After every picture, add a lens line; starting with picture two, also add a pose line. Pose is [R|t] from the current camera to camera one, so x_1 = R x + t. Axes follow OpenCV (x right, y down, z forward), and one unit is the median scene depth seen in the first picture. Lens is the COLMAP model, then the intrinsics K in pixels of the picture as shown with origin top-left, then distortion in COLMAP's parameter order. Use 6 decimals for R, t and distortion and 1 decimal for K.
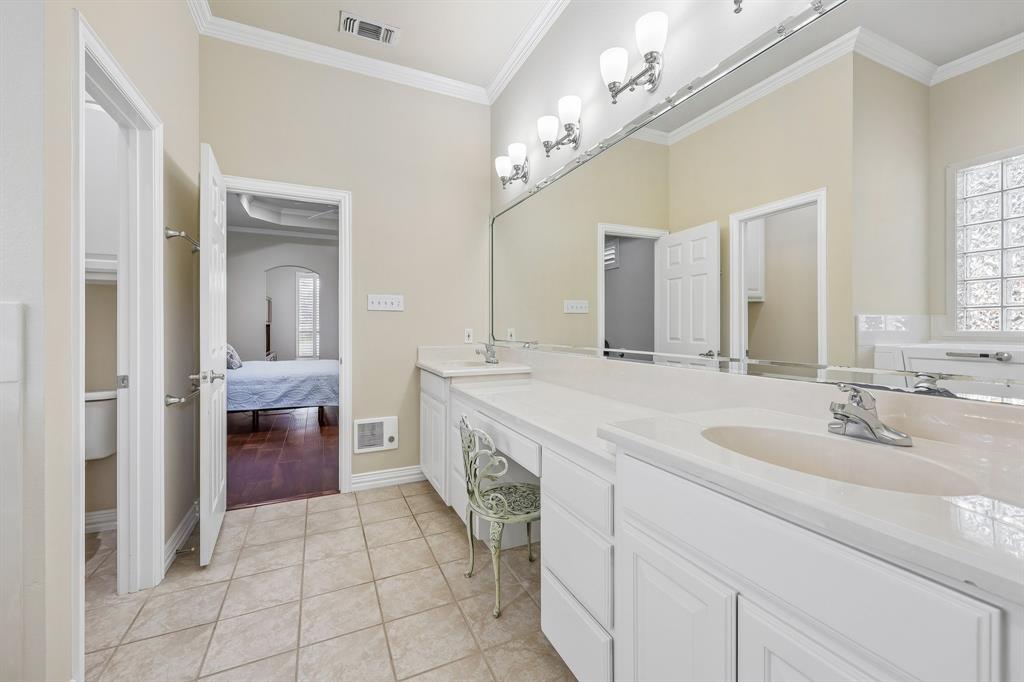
lens RADIAL K [[416.8, 0, 511.2], [0, 416.8, 329.0], [0, 0, 1]] dist [0.000910, -0.000093]
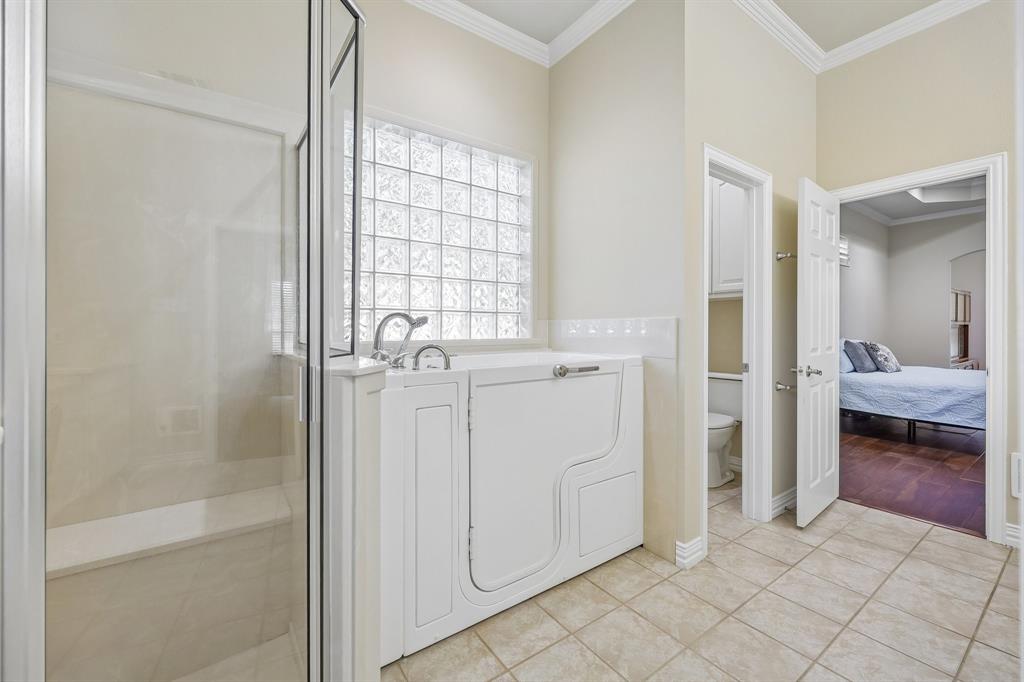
lens RADIAL K [[416.8, 0, 511.2], [0, 416.8, 329.0], [0, 0, 1]] dist [0.000910, -0.000093]
pose [[0.171071, -0.000397, -0.985259, 0.293961], [-0.001367, 0.999999, -0.000640, -0.003740], [0.985258, 0.001457, 0.171070, -0.031039]]
